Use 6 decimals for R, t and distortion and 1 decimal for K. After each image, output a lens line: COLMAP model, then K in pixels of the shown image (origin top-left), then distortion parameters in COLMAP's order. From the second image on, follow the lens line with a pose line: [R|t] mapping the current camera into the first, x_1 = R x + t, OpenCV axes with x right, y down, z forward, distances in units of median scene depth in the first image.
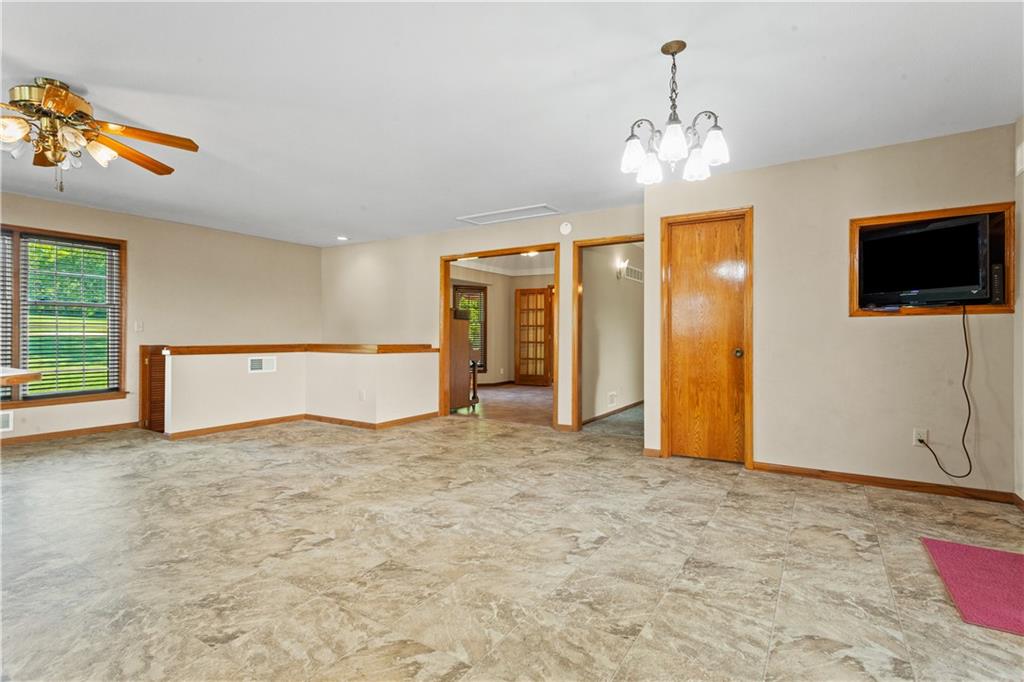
lens RADIAL K [[494.5, 0, 512.0], [0, 494.5, 341.0], [0, 0, 1]] dist [0.004029, 0.000581]
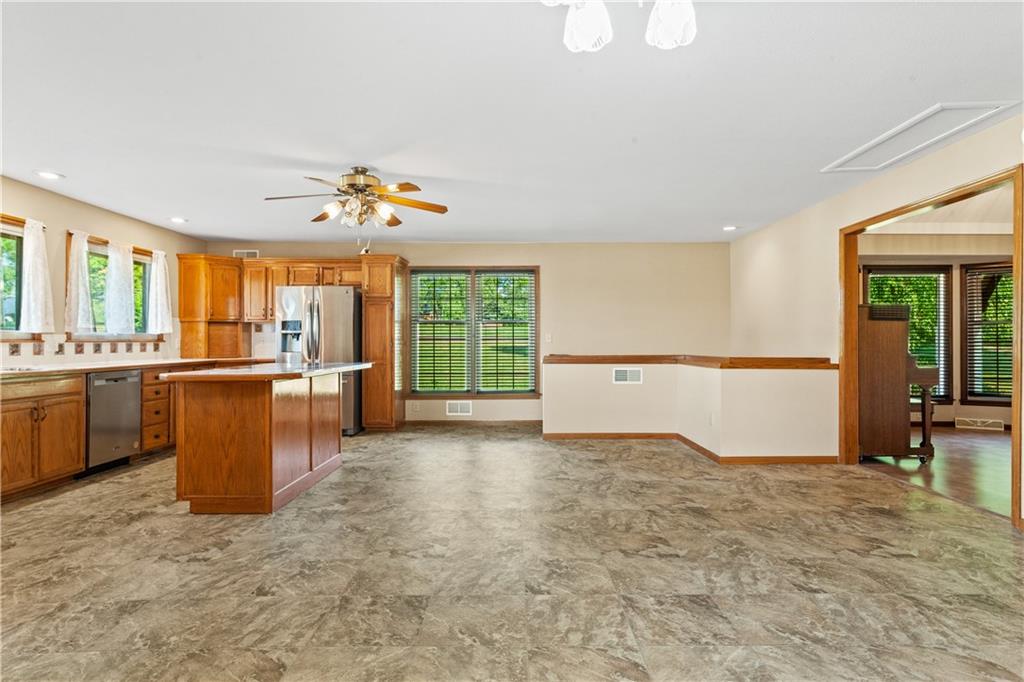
lens RADIAL K [[545.4, 0, 512.0], [0, 545.4, 341.0], [0, 0, 1]] dist [-0.000103, 0.000380]
pose [[0.532138, -0.009567, -0.846603, 0.466467], [-0.005780, 0.999872, -0.014932, -0.005086], [0.846638, 0.012839, 0.532015, 0.409352]]
